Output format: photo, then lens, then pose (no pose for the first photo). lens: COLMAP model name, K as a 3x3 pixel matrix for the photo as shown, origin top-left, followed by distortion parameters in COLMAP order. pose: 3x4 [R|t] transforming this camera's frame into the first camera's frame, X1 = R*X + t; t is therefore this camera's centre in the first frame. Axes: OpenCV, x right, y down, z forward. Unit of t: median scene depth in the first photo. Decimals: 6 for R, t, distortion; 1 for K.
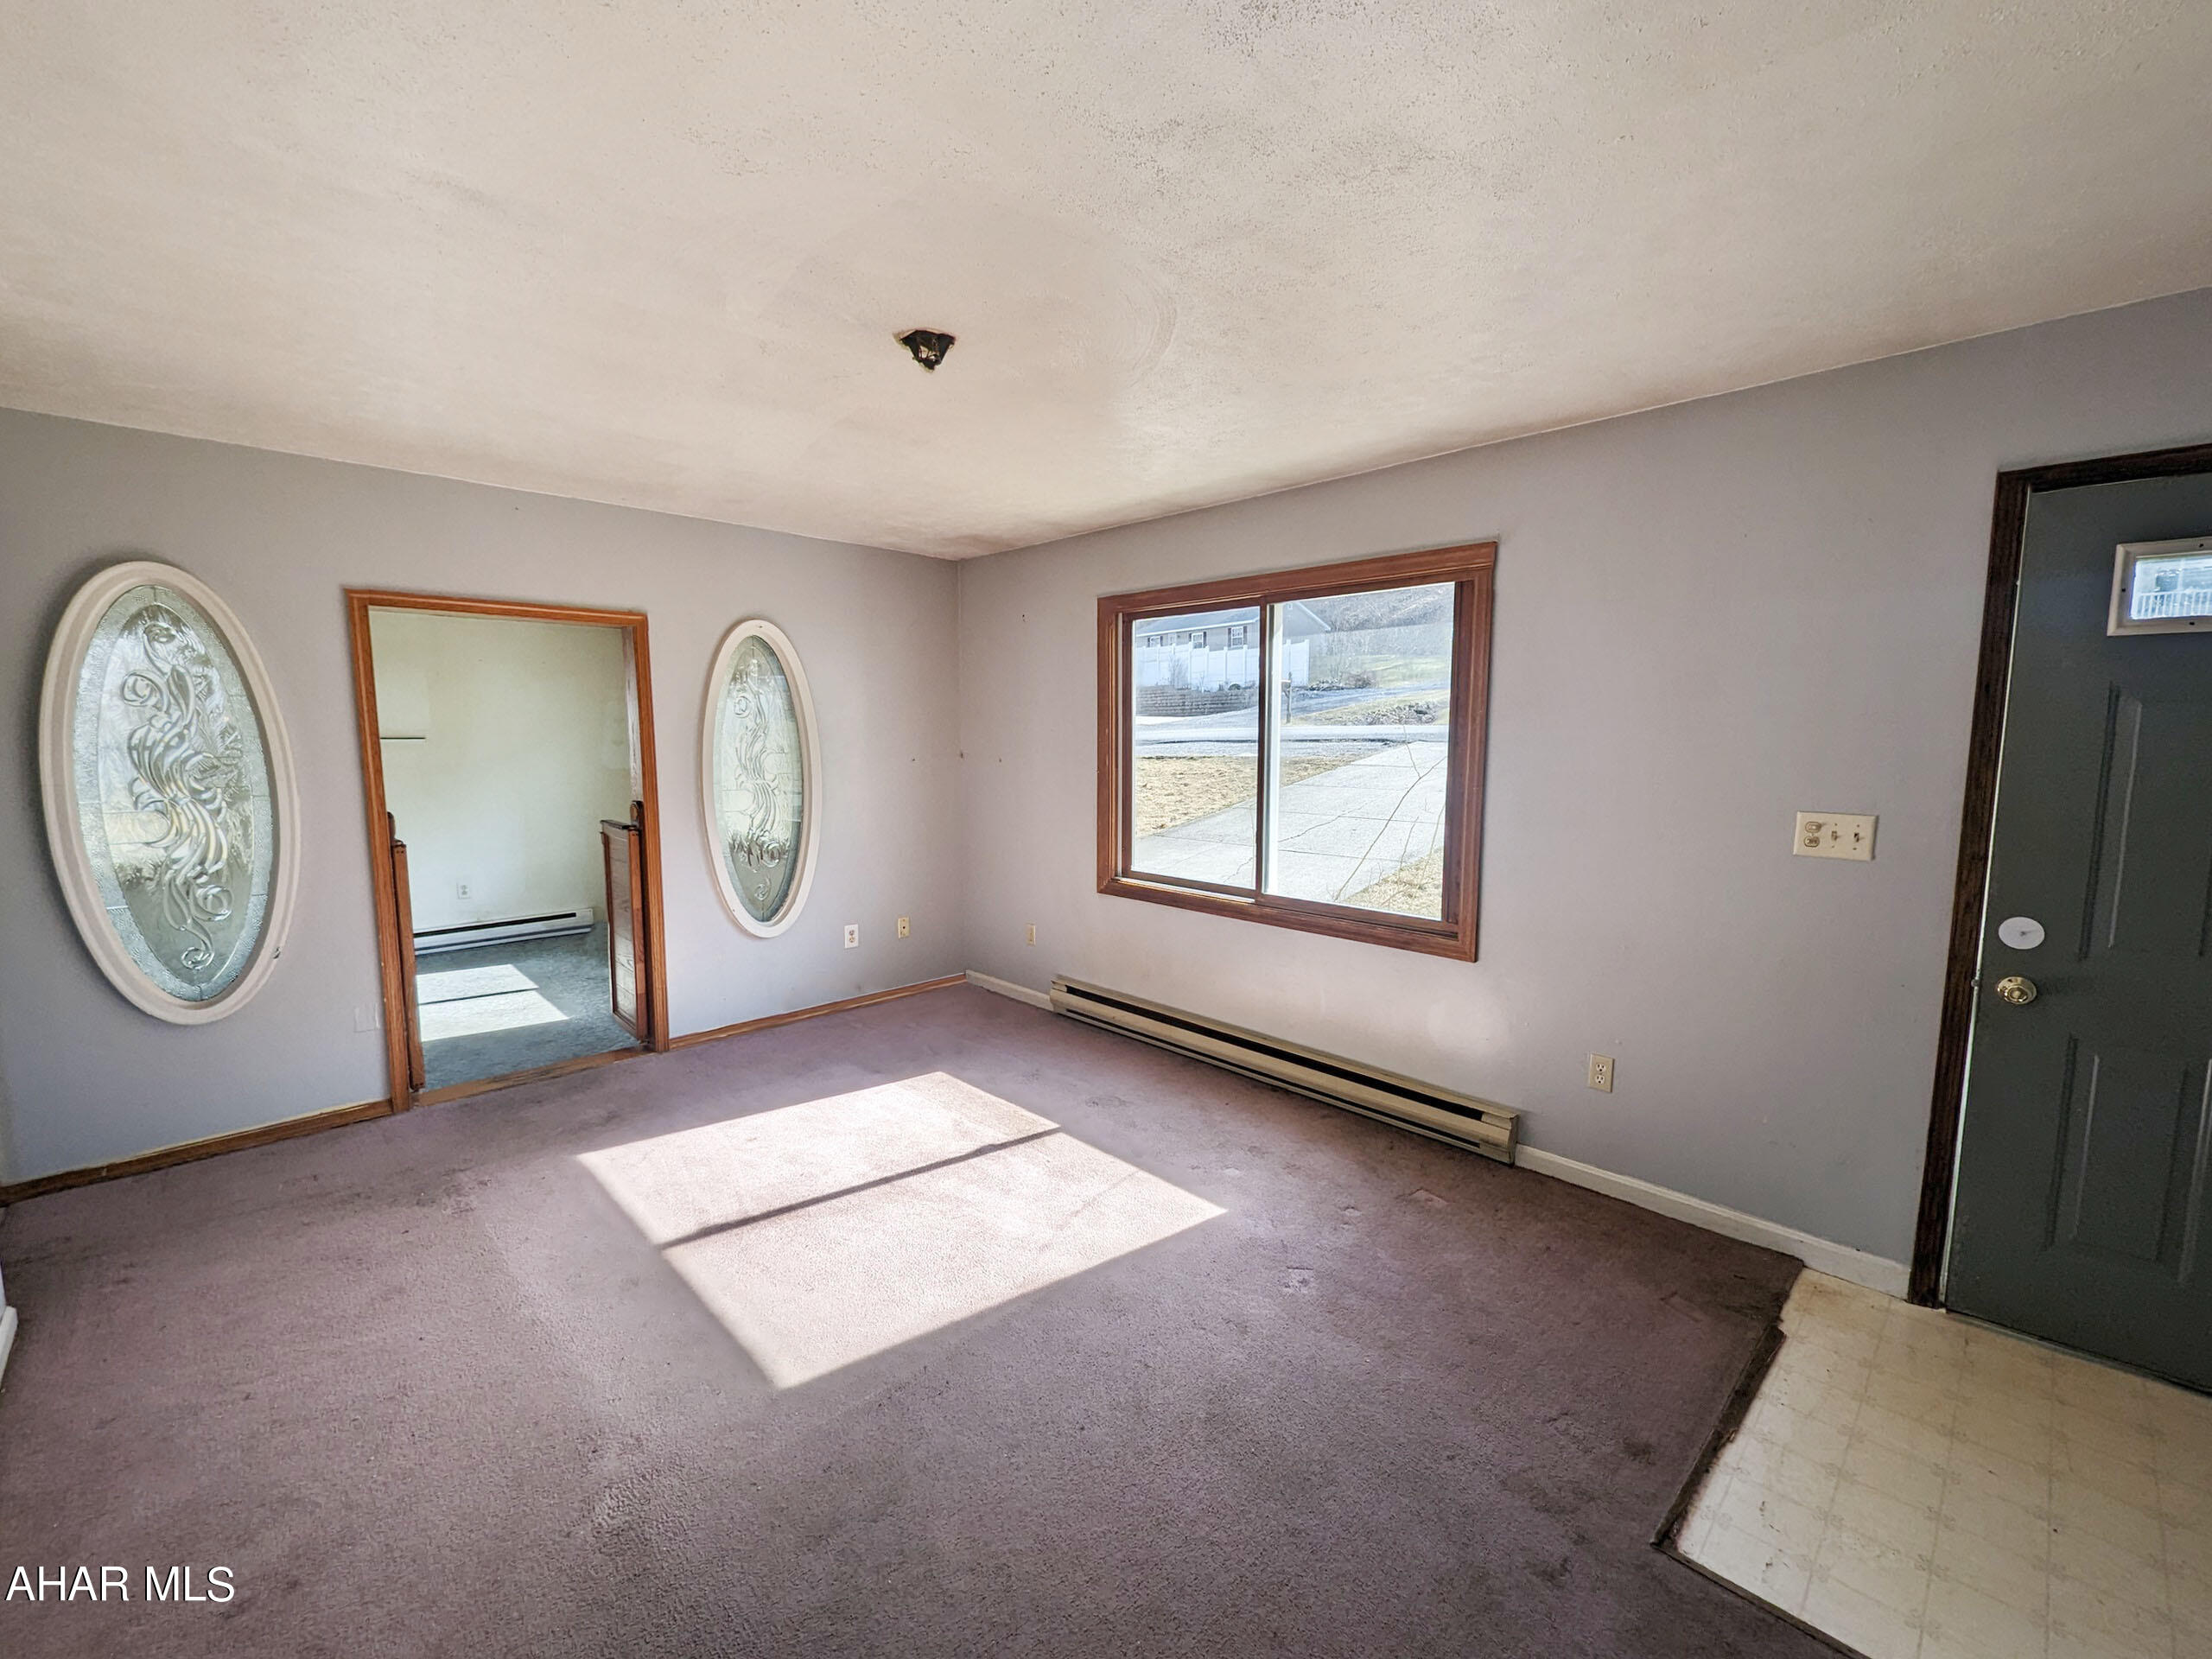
lens RADIAL K [[919.0, 0, 1107.9], [0, 919.0, 834.1], [0, 0, 1]] dist [0.000509, 0.000118]
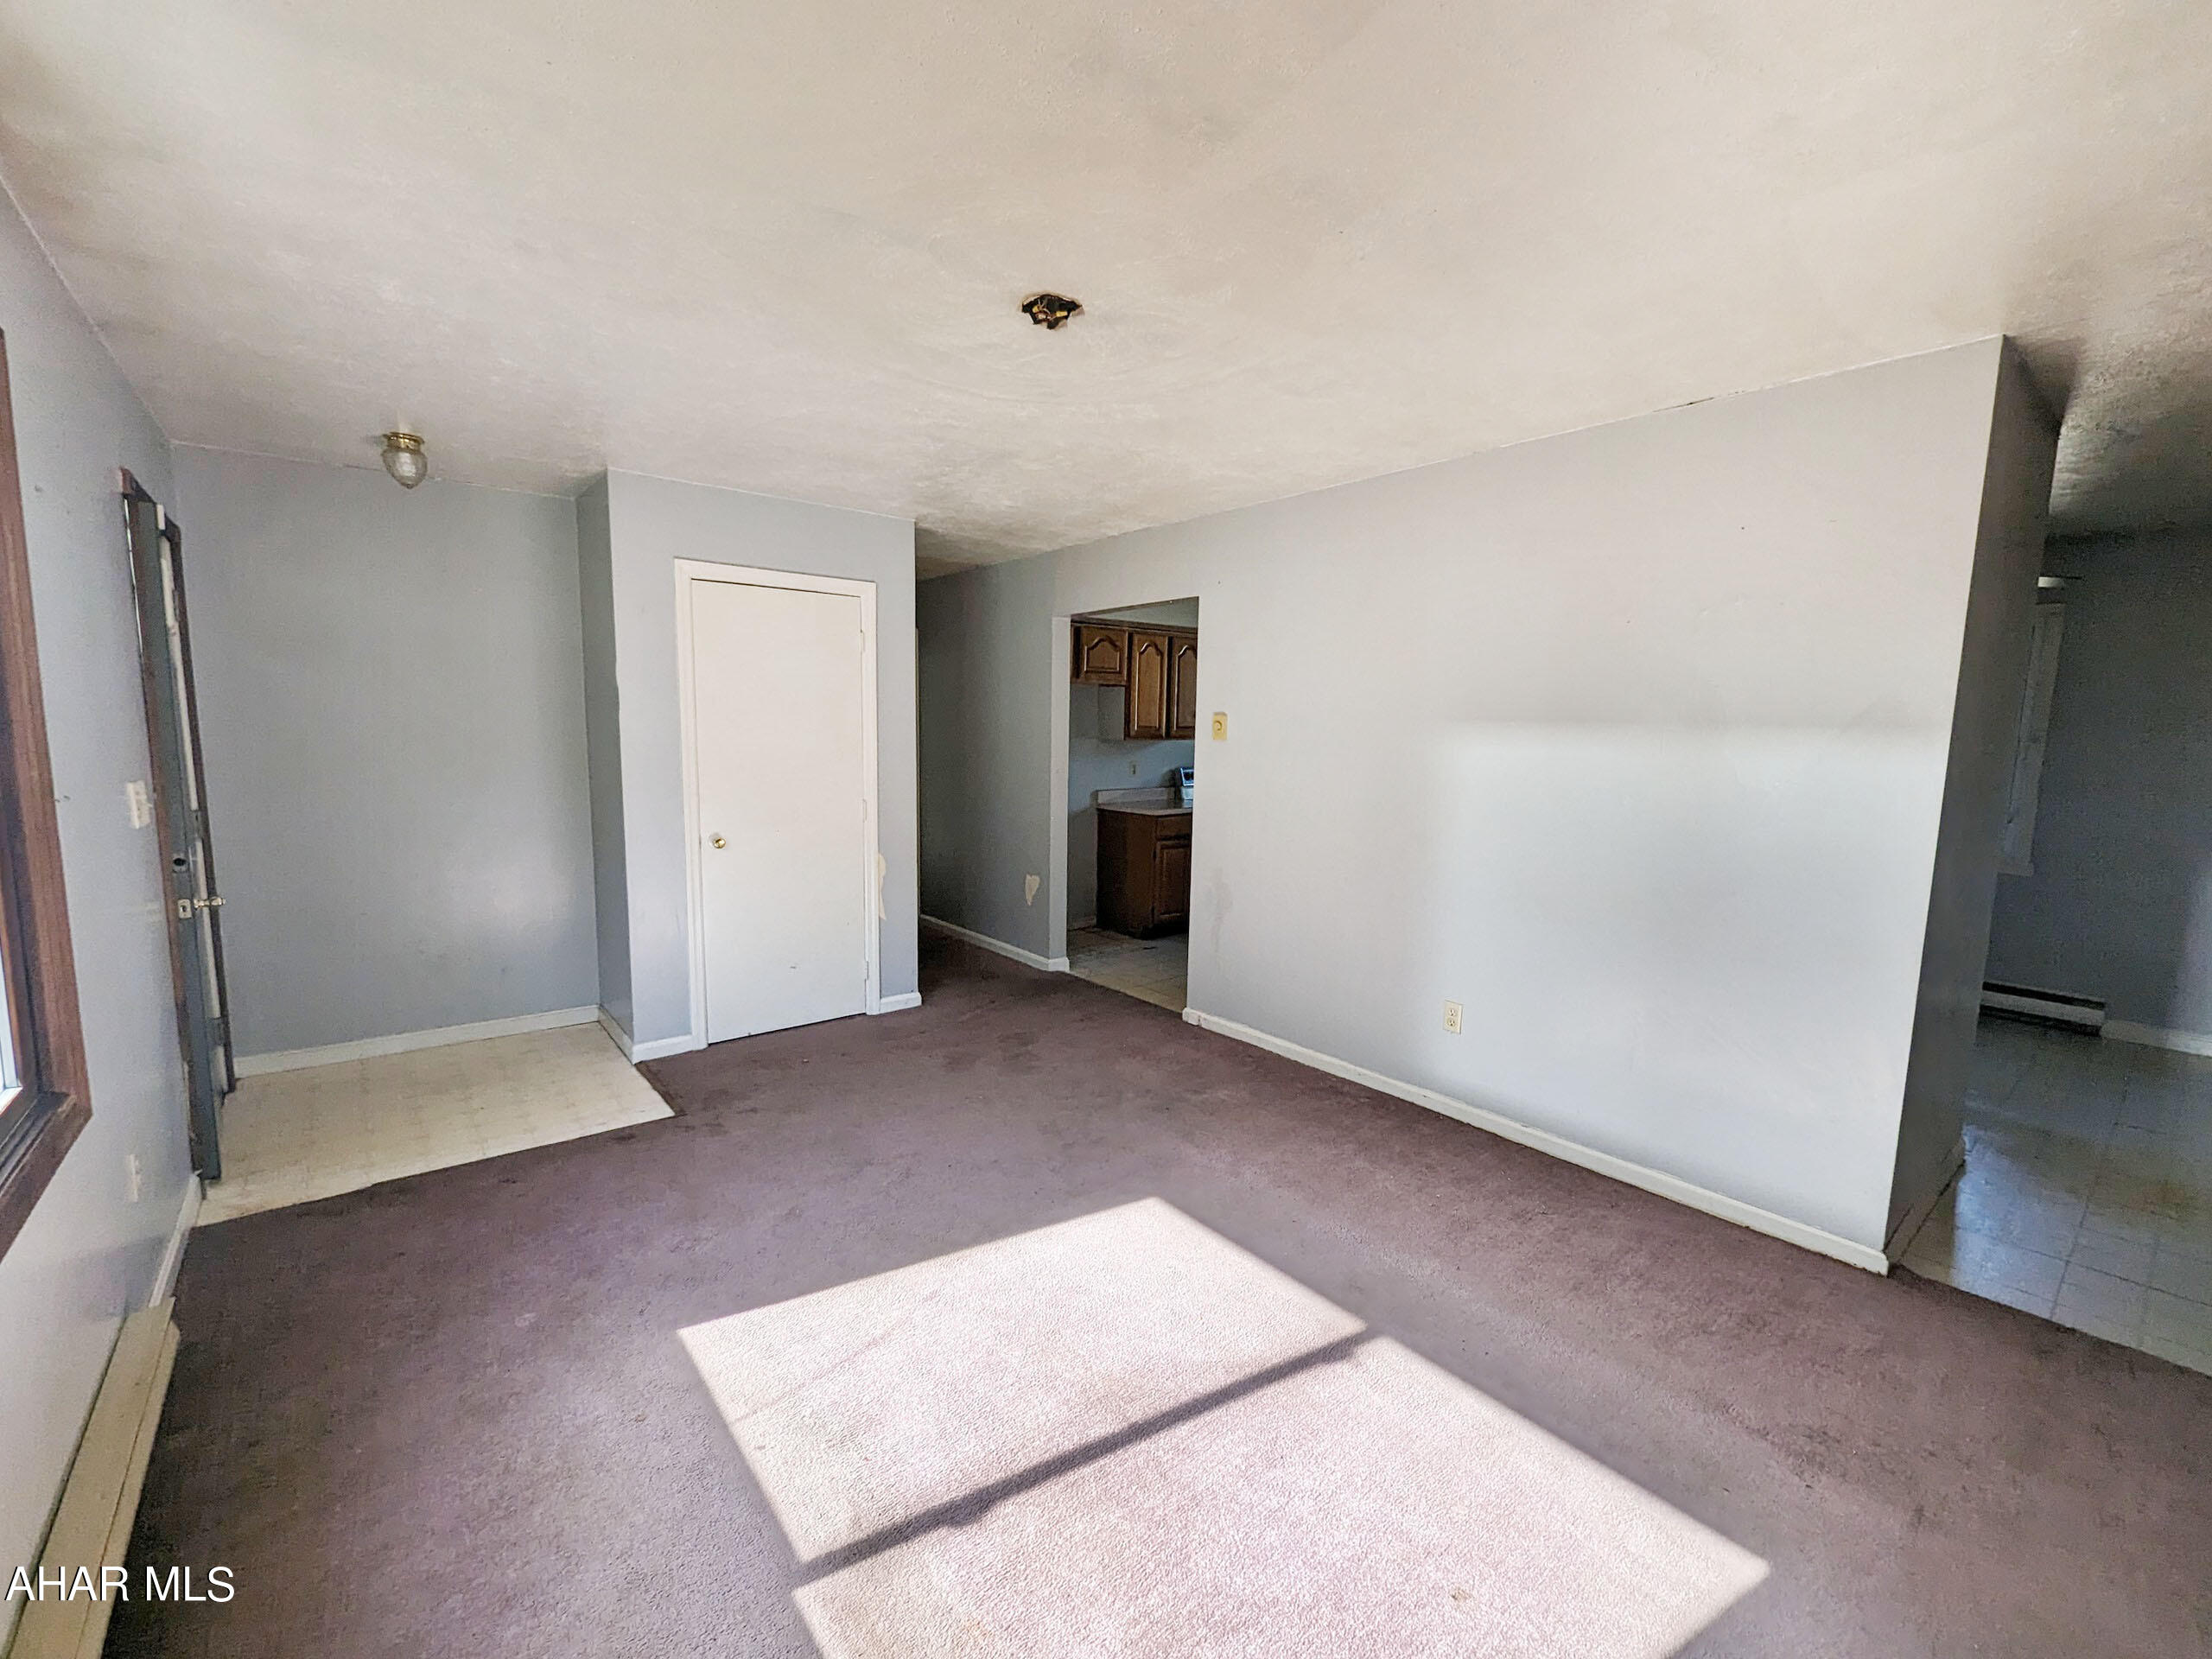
lens RADIAL K [[919.0, 0, 1107.9], [0, 919.0, 834.1], [0, 0, 1]] dist [0.000509, 0.000118]
pose [[-0.995634, -0.032465, 0.087511, -0.269200], [-0.011382, 0.972793, 0.231396, -0.166523], [-0.092643, 0.229390, -0.968916, 1.556663]]
